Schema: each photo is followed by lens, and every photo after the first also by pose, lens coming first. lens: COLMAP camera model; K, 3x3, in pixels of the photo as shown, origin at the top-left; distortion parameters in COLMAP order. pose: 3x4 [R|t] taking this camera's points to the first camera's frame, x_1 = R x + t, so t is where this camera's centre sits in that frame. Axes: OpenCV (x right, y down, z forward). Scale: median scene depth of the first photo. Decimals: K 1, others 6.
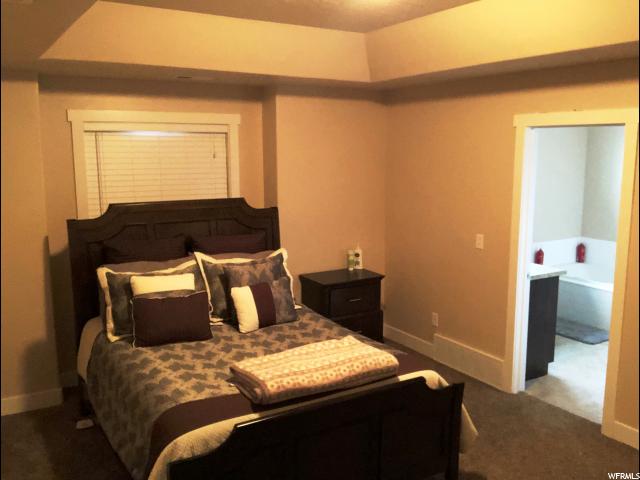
lens RADIAL K [[595.8, 0, 320.0], [0, 595.8, 240.0], [0, 0, 1]] dist [0.008355, 0.002626]
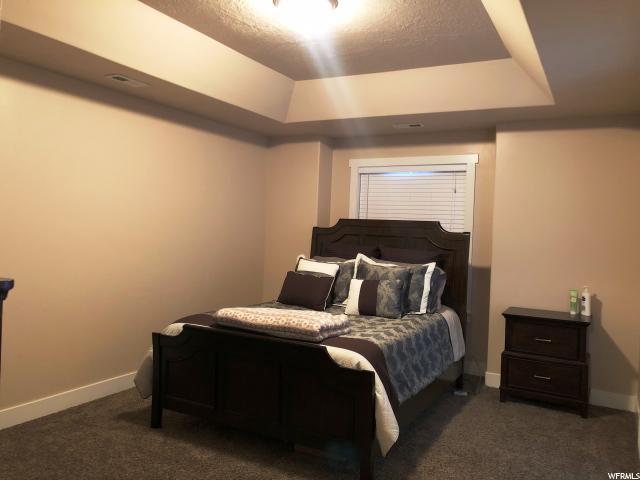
lens RADIAL K [[526.7, 0, 320.0], [0, 526.7, 240.0], [0, 0, 1]] dist [0.034291, -0.042144]
pose [[0.488925, 0.037074, -0.871538, 0.657801], [-0.174033, 0.983157, -0.055809, 0.061359], [0.854789, 0.178963, 0.487142, 0.321468]]
